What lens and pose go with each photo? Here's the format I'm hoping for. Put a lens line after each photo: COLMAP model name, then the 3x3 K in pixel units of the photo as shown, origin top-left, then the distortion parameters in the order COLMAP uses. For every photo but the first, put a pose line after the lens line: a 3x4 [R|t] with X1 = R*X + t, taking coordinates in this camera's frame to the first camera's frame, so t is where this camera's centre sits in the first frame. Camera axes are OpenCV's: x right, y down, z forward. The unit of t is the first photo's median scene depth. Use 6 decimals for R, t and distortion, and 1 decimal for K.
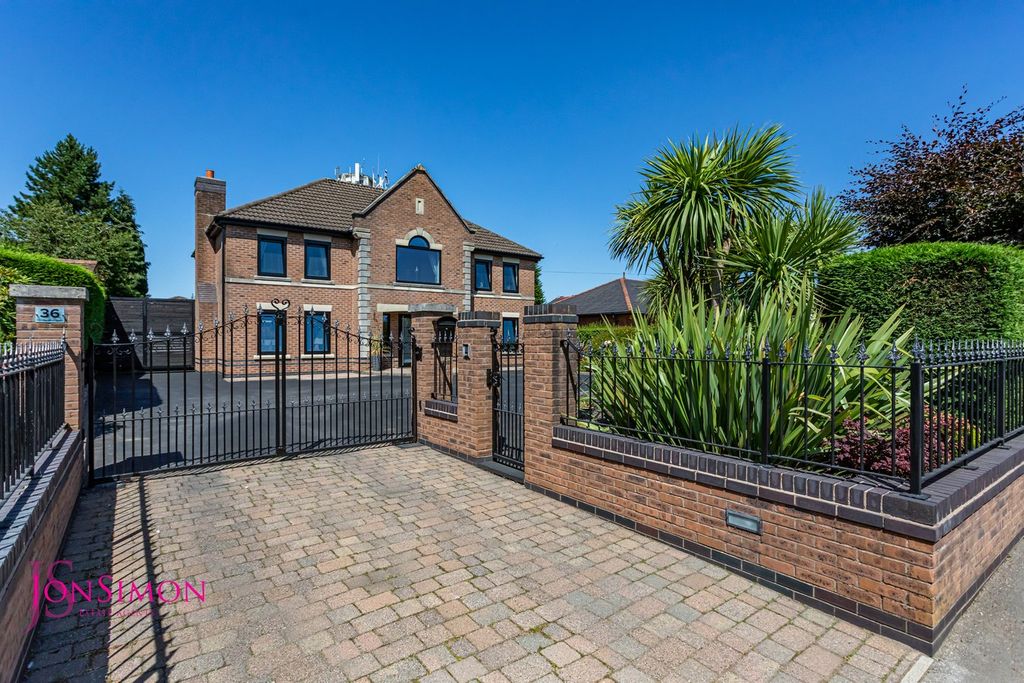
lens RADIAL K [[502.9, 0, 512.0], [0, 502.9, 341.5], [0, 0, 1]] dist [0.001545, 0.000782]
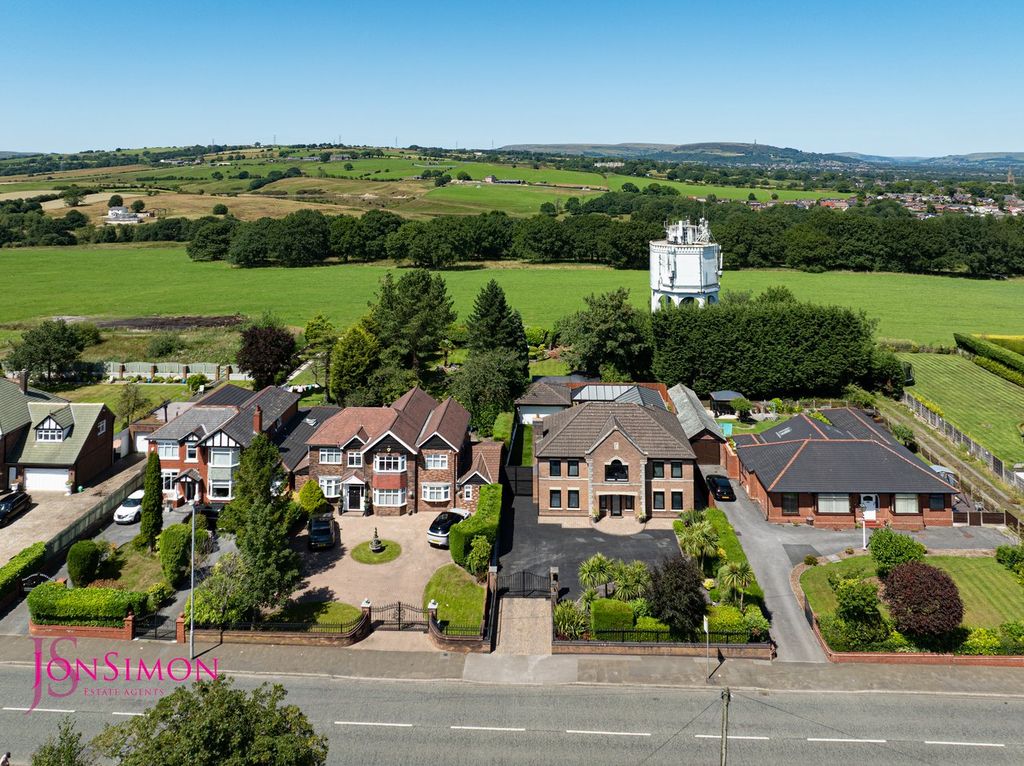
lens RADIAL K [[787.4, 0, 518.1], [0, 787.4, 150.1], [0, 0, 1]] dist [-0.019281, 0.000401]
pose [[0.777864, -0.014089, -0.628274, 1.727190], [0.002604, 0.999812, -0.019197, -1.575315], [0.628427, 0.013296, 0.777755, -2.014564]]
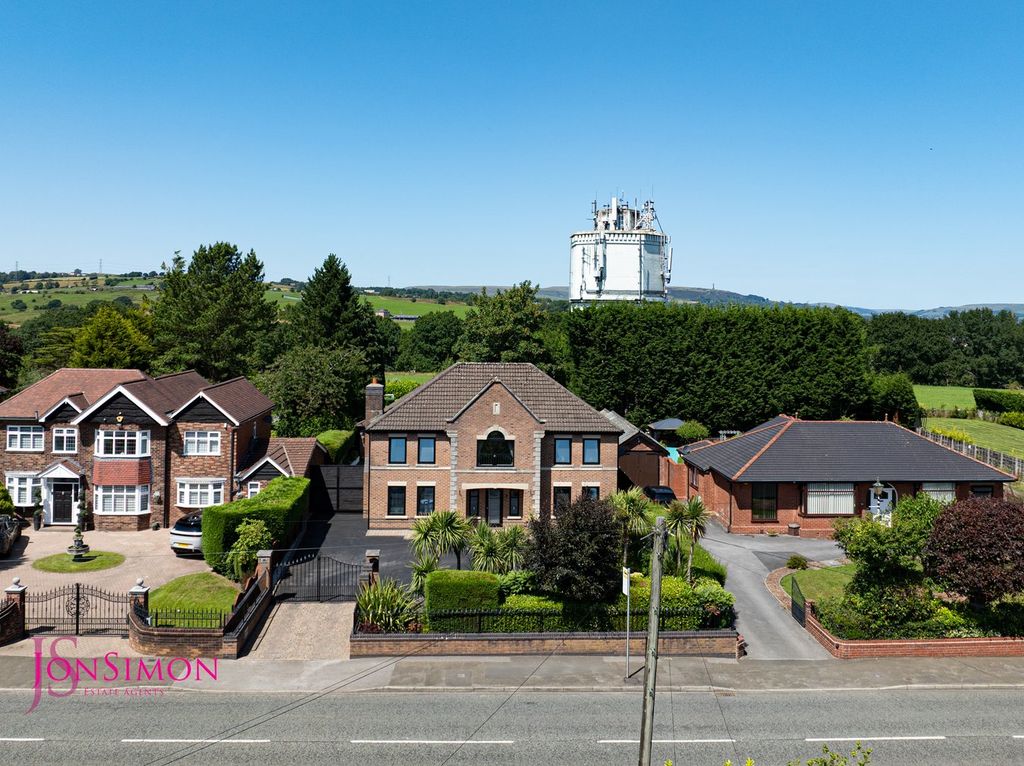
lens RADIAL K [[985.2, 0, 529.2], [0, 985.2, 291.7], [0, 0, 1]] dist [-0.022421, -0.021148]
pose [[0.841078, -0.001000, -0.540913, 1.399436], [-0.015280, 0.999555, -0.025607, -0.553703], [0.540699, 0.029803, 0.840688, -1.235793]]
